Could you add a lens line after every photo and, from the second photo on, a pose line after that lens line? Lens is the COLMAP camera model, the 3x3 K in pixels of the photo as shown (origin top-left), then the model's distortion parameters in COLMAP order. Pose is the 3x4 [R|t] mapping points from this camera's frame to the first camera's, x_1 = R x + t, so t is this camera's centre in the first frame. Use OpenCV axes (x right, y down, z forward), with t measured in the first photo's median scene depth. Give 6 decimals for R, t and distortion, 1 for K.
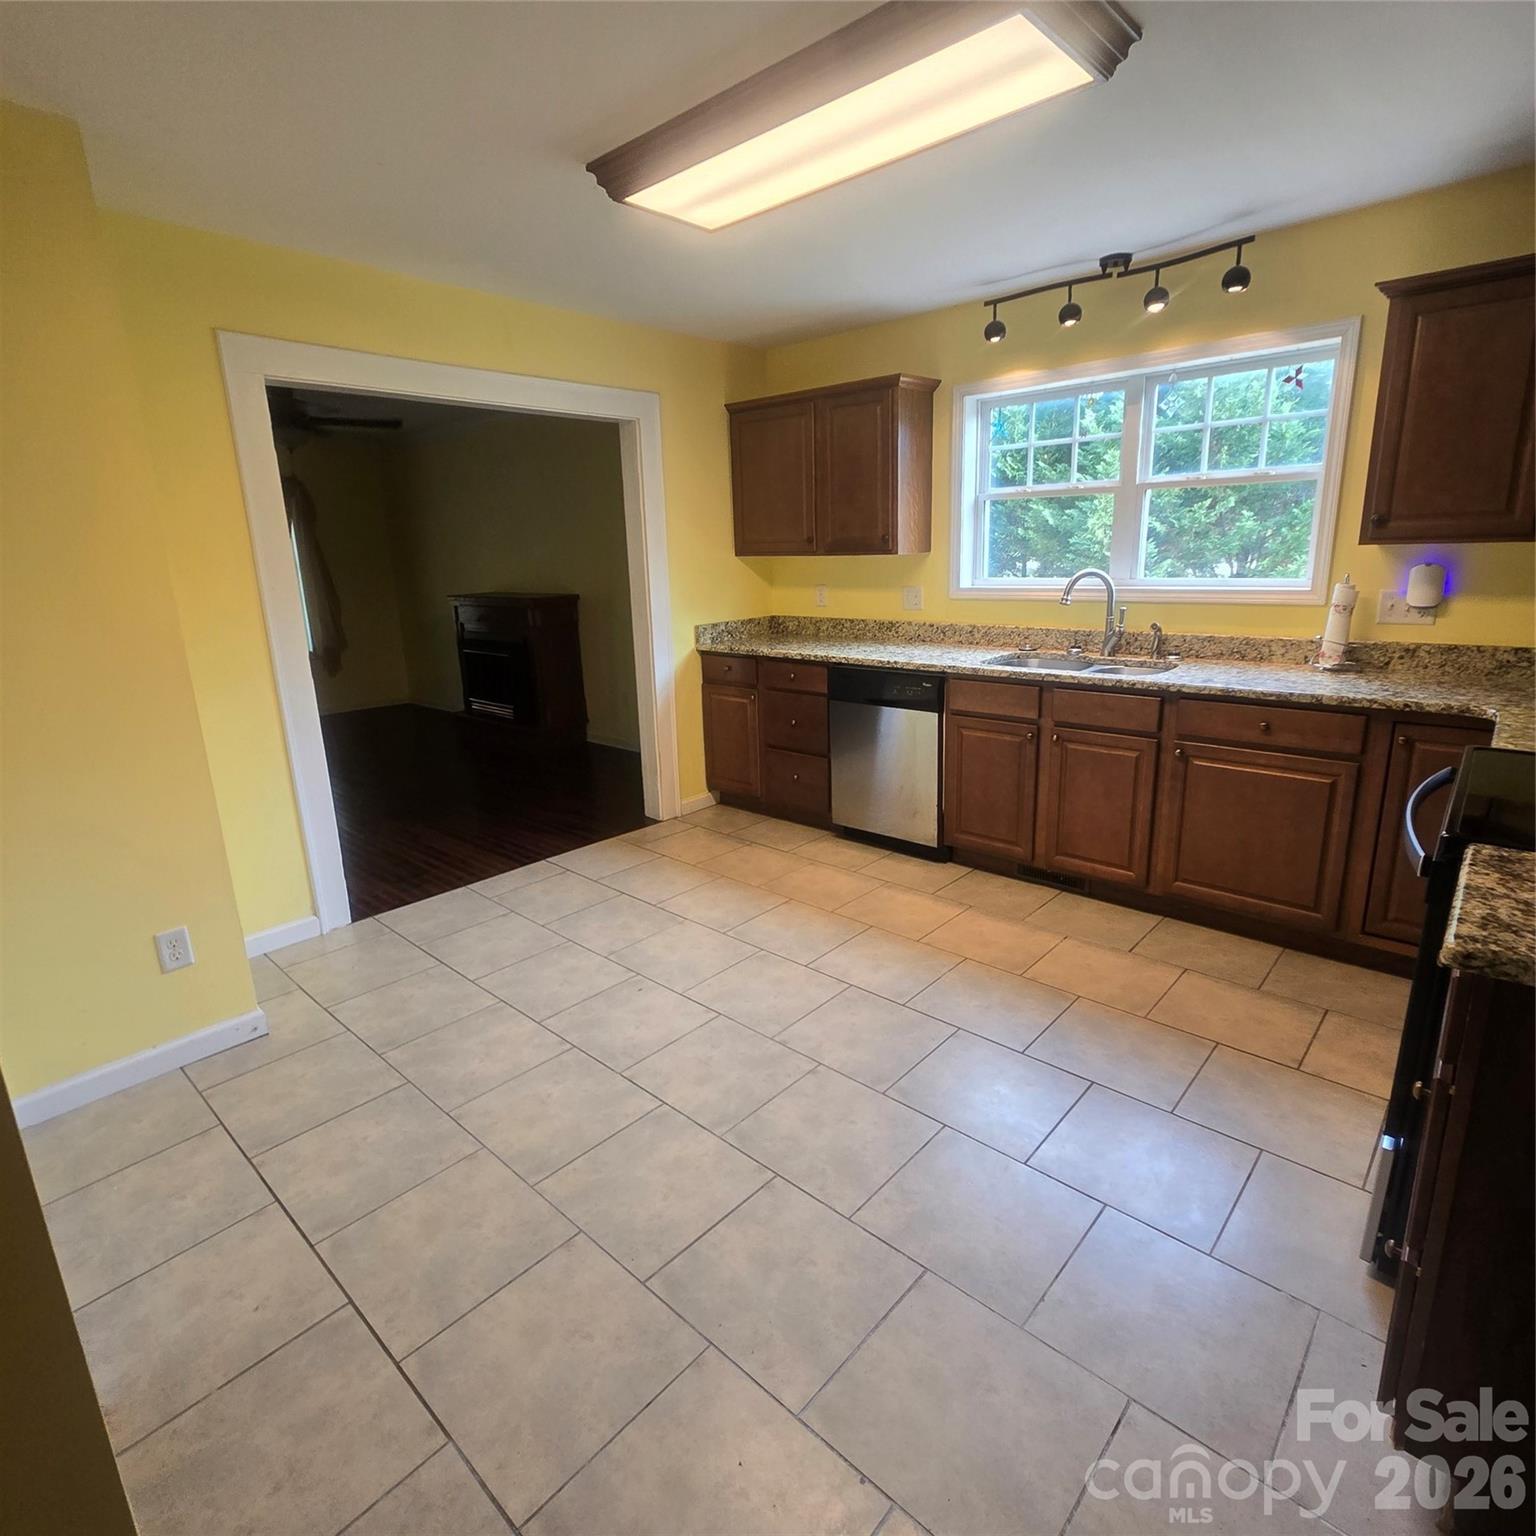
lens RADIAL K [[844.2, 0, 770.5], [0, 844.2, 766.5], [0, 0, 1]] dist [0.000339, 0.000551]
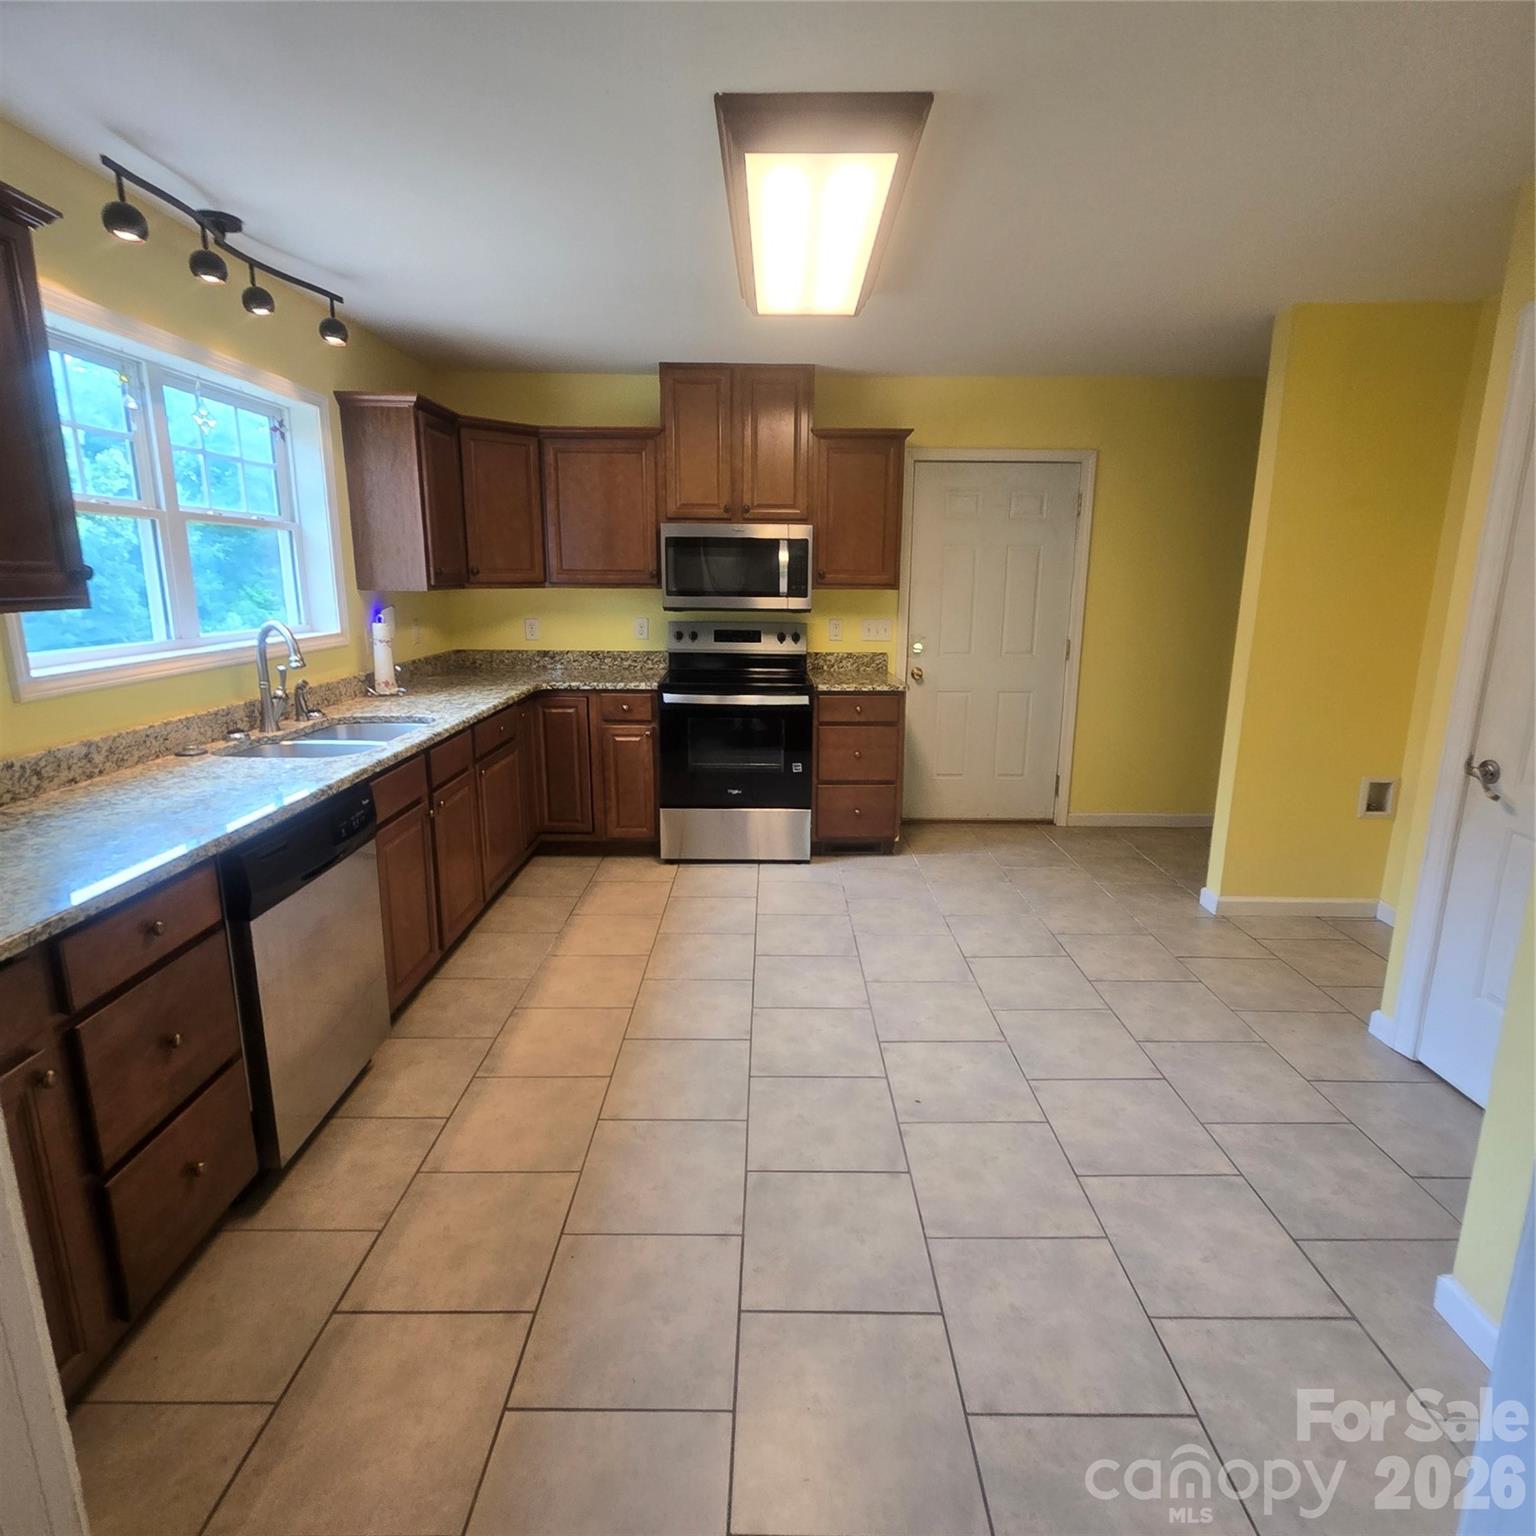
lens RADIAL K [[844.2, 0, 770.6], [0, 844.2, 758.8], [0, 0, 1]] dist [0.000339, 0.000551]
pose [[-0.672556, -0.131734, 0.728227, -0.576065], [0.204582, 0.912585, 0.354026, -0.344898], [-0.711207, 0.387084, -0.586814, 1.357638]]
